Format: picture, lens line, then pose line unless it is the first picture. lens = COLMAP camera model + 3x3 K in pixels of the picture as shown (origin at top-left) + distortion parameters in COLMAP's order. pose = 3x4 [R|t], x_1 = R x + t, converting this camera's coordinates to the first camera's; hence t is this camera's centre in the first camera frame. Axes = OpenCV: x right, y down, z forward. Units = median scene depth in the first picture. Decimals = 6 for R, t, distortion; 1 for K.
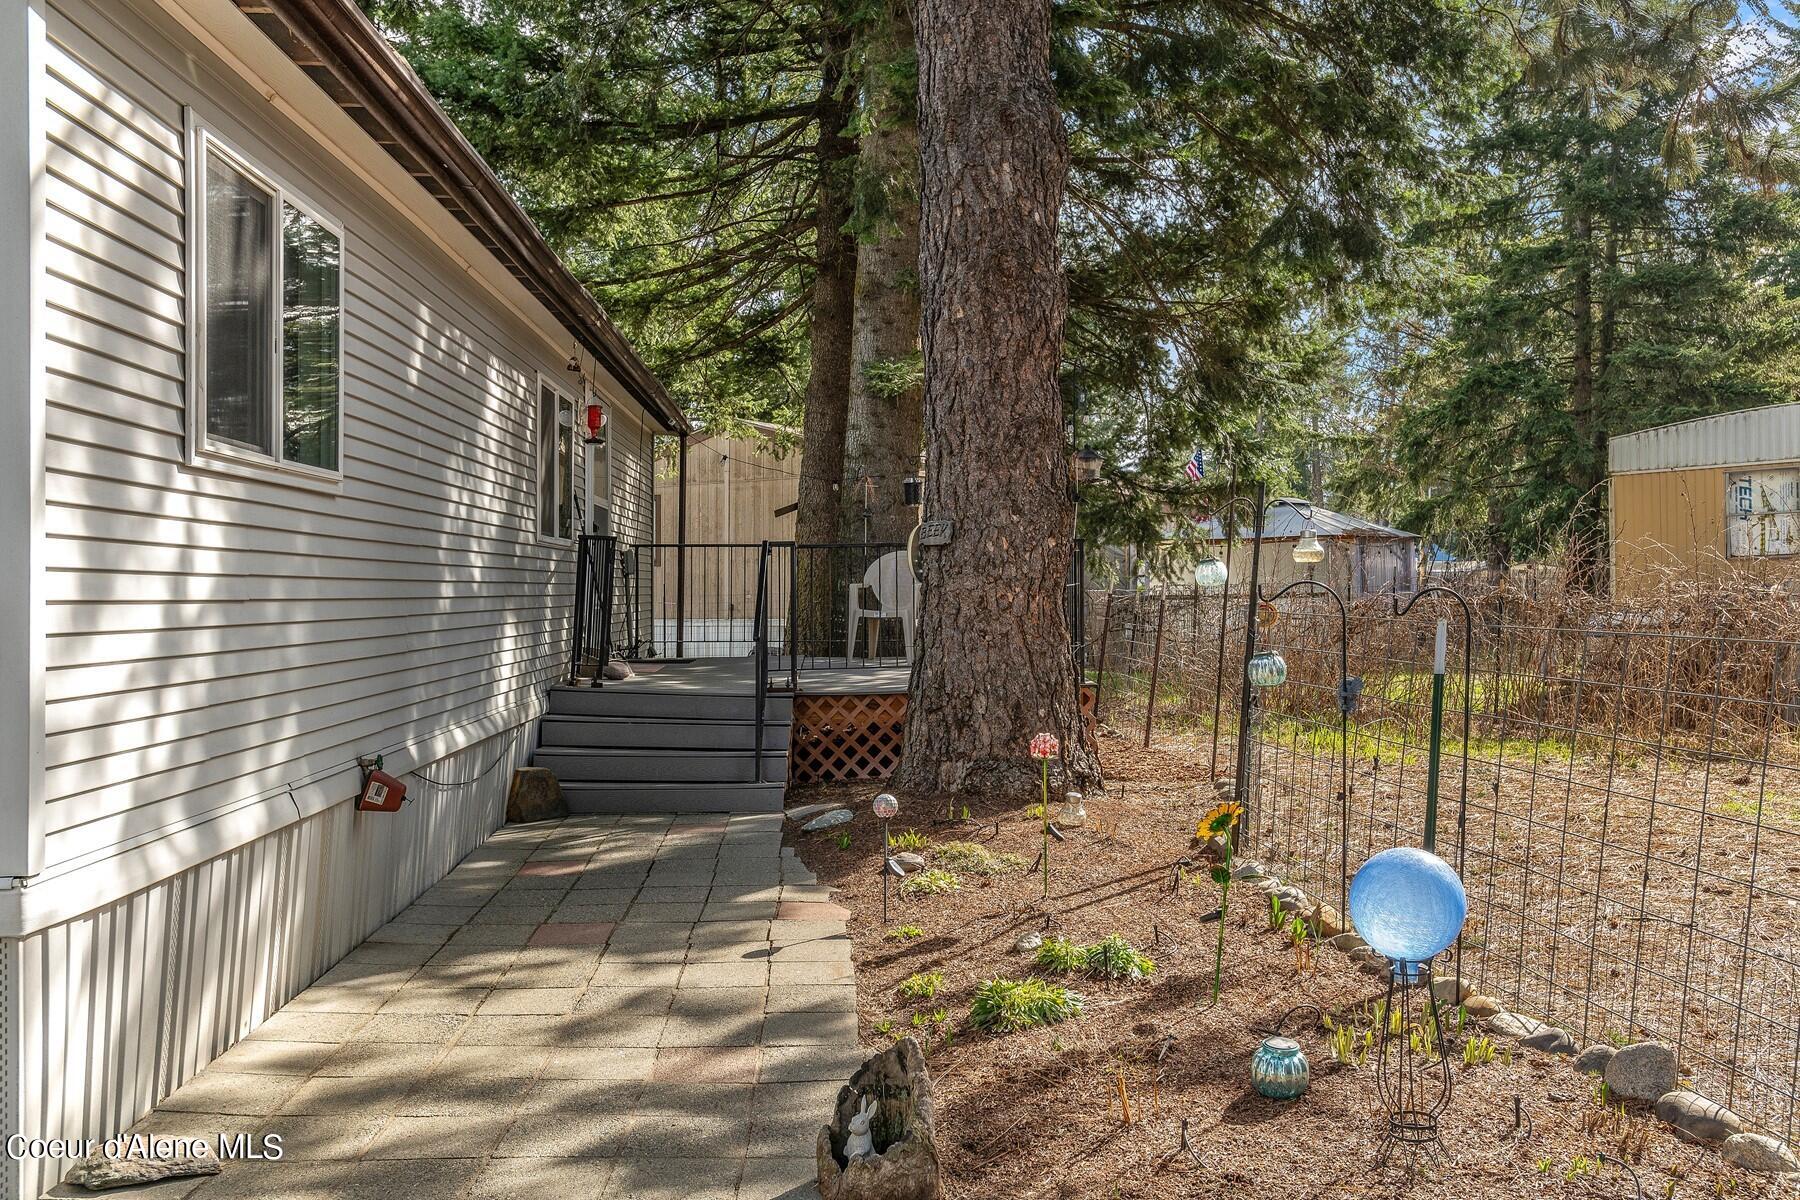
lens RADIAL K [[865.3, 0, 897.7], [0, 865.3, 593.2], [0, 0, 1]] dist [0.003028, 0.001294]
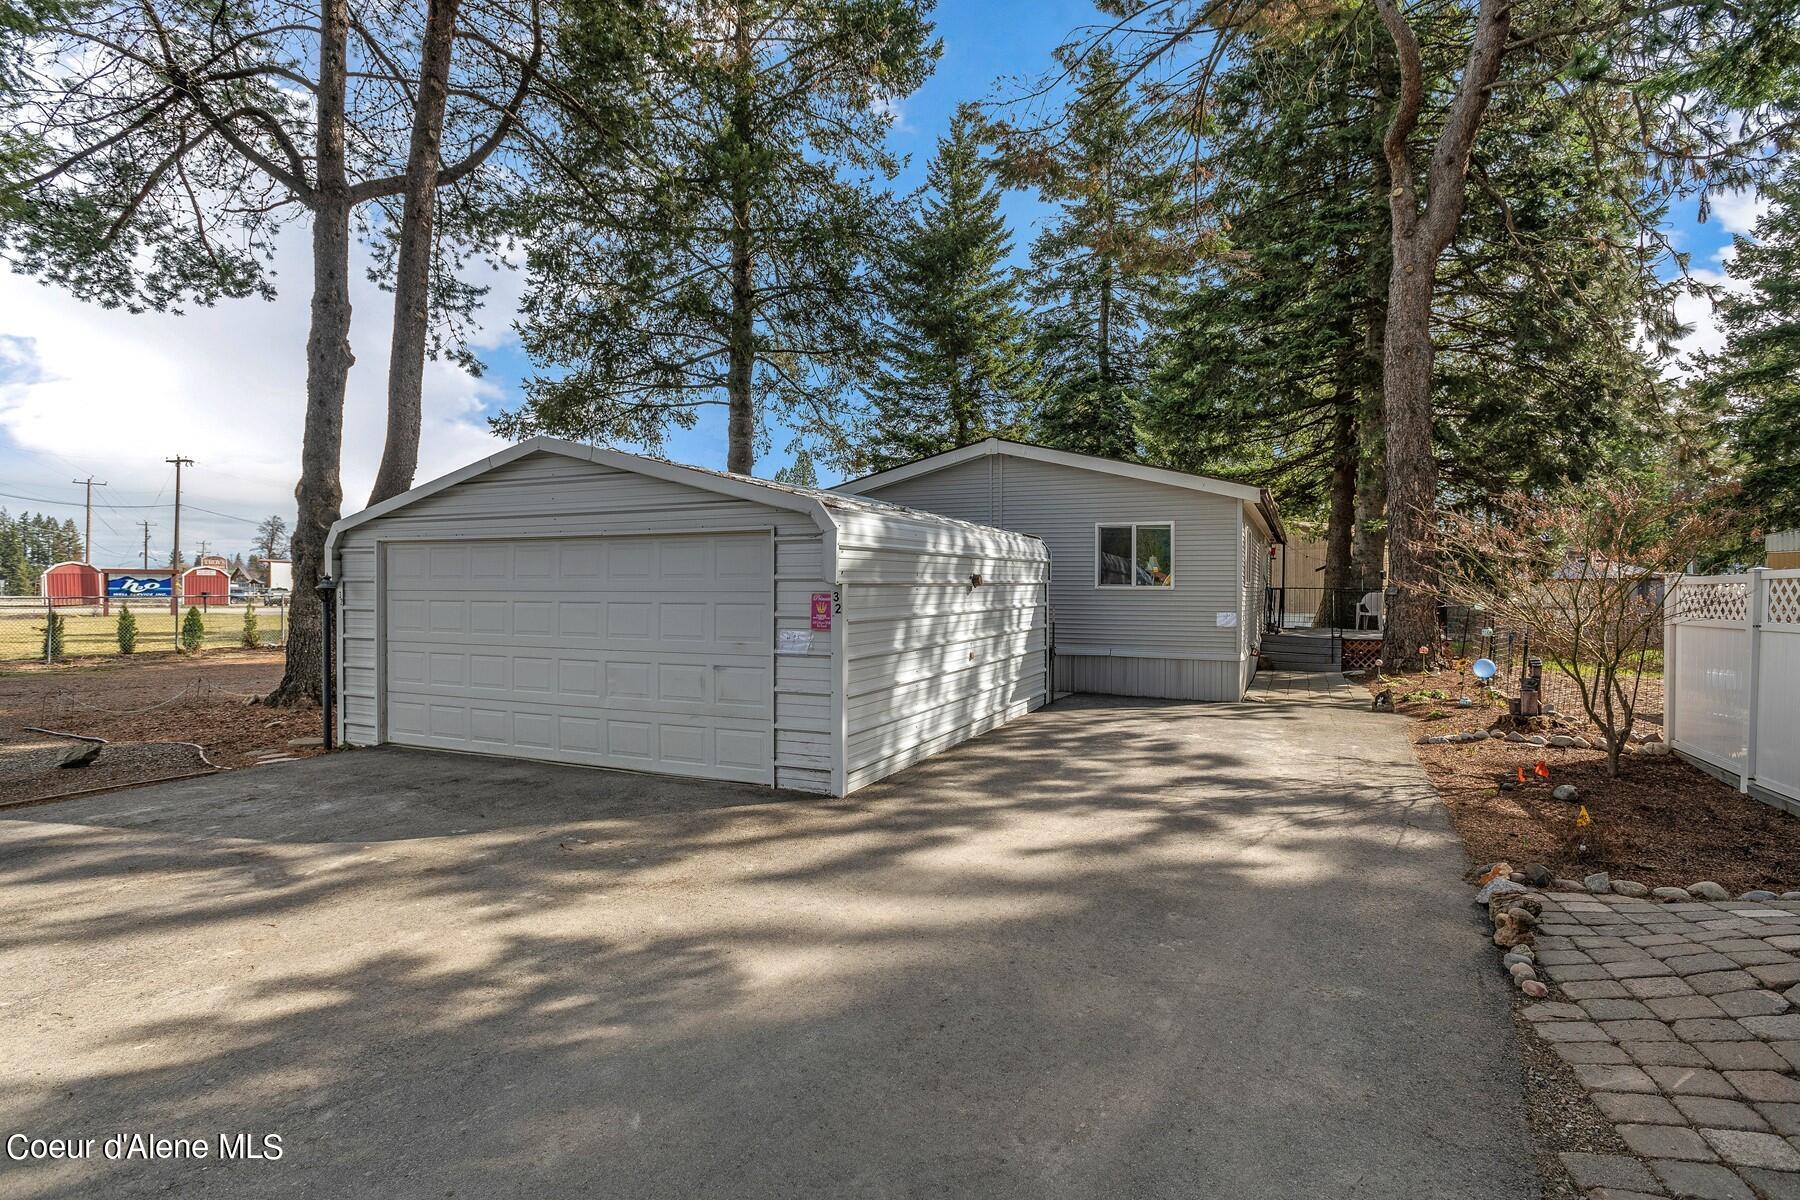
lens RADIAL K [[865.3, 0, 897.7], [0, 865.3, 593.2], [0, 0, 1]] dist [0.003028, 0.001294]
pose [[0.886283, 0.000149, -0.463144, -0.066031], [0.006358, 0.999902, 0.012489, -0.077228], [0.463100, -0.014014, 0.886195, -1.920932]]
